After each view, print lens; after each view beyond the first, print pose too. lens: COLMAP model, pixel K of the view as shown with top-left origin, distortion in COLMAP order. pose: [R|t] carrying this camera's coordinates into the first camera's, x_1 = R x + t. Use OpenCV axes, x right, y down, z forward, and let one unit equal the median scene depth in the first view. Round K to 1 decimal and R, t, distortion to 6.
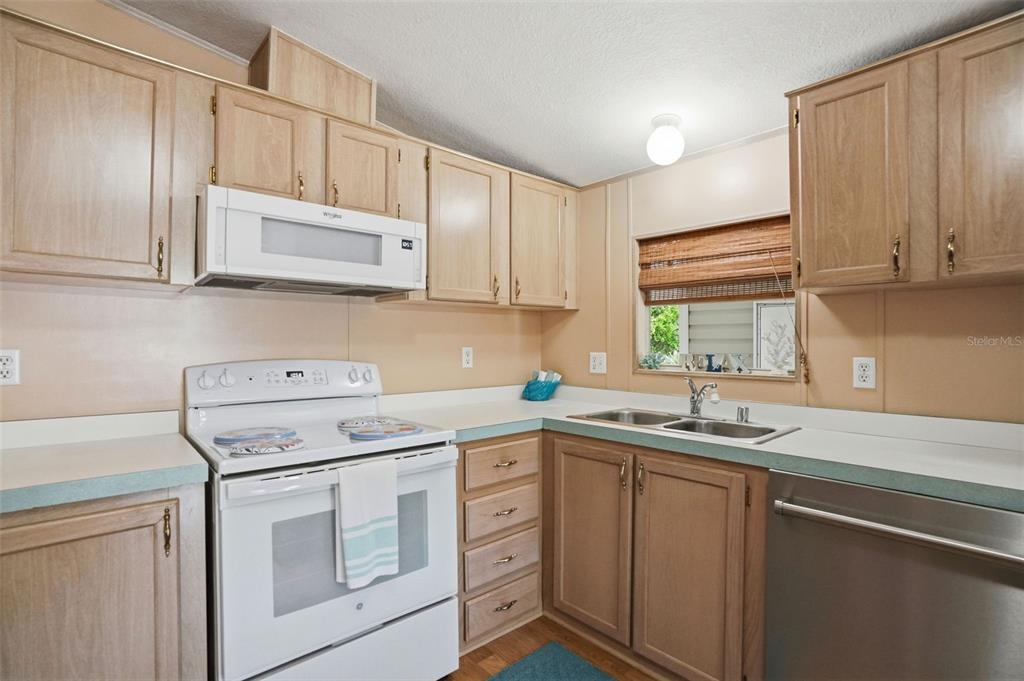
lens RADIAL K [[489.1, 0, 519.0], [0, 489.1, 343.0], [0, 0, 1]] dist [-0.053874, 0.013168]
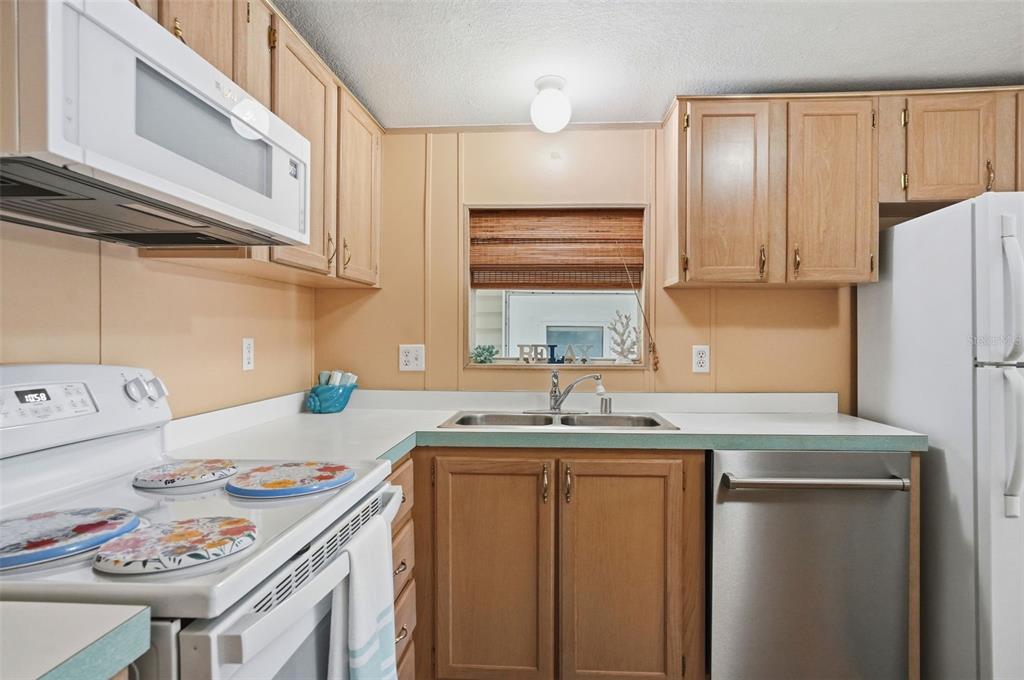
lens RADIAL K [[592.1, 0, 542.5], [0, 592.1, 335.3], [0, 0, 1]] dist [-0.029750, 0.011093]
pose [[0.713359, -0.000176, 0.700799, -0.448139], [-0.001078, 0.999999, 0.001349, 0.003973], [-0.700798, -0.001718, 0.713357, 0.219019]]
